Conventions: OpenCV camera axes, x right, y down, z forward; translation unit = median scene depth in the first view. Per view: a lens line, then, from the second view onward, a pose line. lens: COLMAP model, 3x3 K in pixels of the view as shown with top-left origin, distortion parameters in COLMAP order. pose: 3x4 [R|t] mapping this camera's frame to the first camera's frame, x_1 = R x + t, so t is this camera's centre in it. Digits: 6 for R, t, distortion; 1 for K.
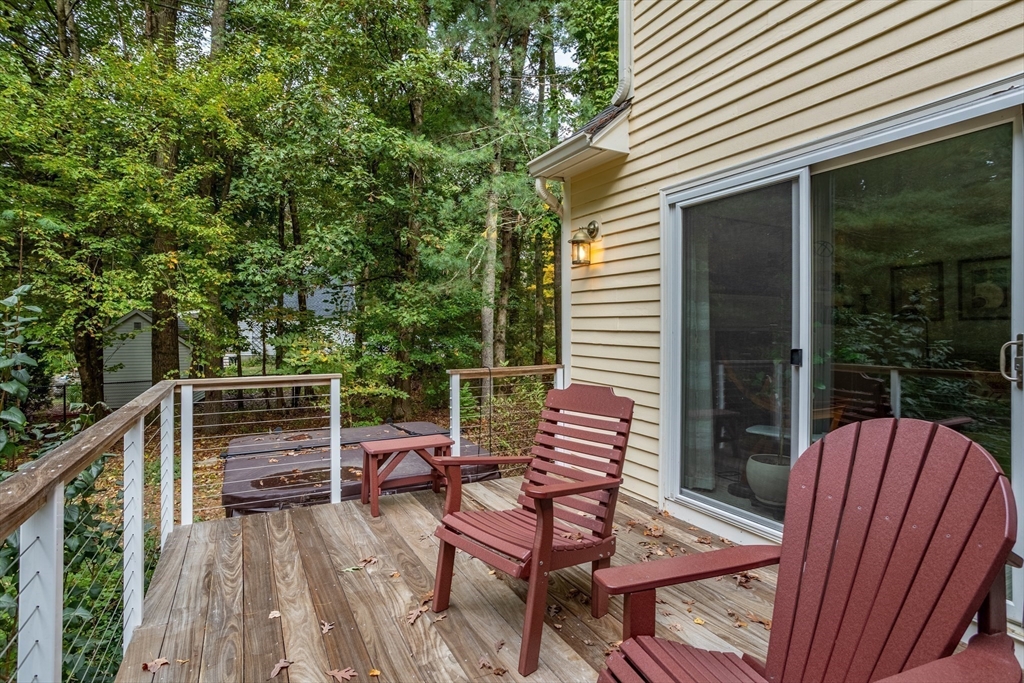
lens RADIAL K [[504.8, 0, 519.6], [0, 504.8, 324.5], [0, 0, 1]] dist [-0.041154, 0.022832]
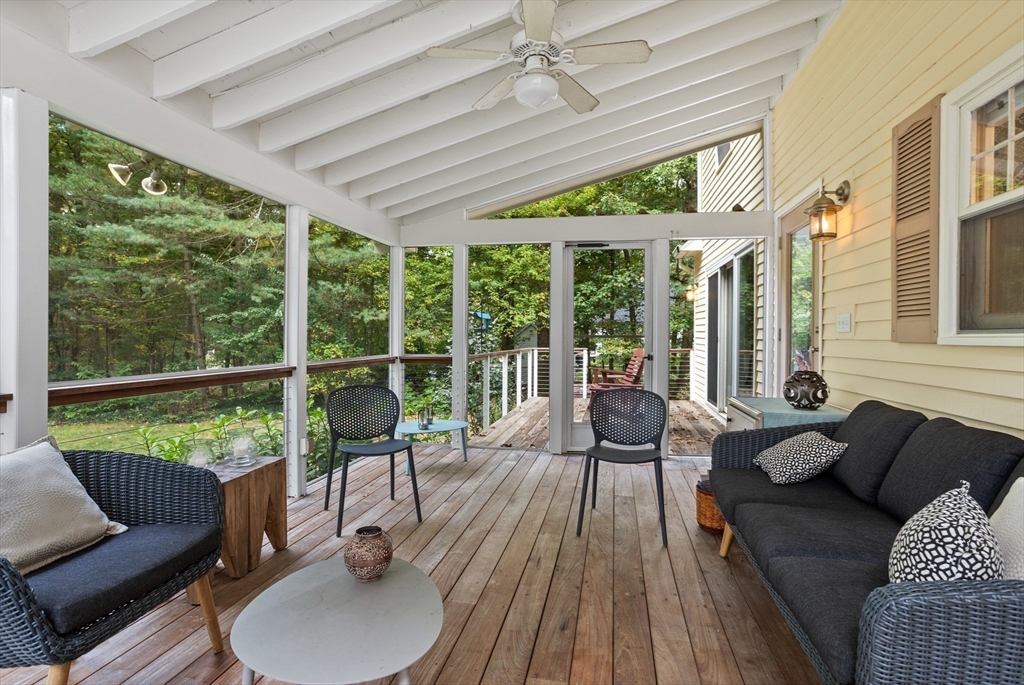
lens RADIAL K [[502.9, 0, 522.6], [0, 502.9, 332.8], [0, 0, 1]] dist [-0.037129, 0.024608]
pose [[0.776273, 0.000371, -0.630397, 0.481559], [-0.000758, 1.000000, -0.000344, 0.007351], [0.630397, 0.000745, 0.776273, -0.571873]]
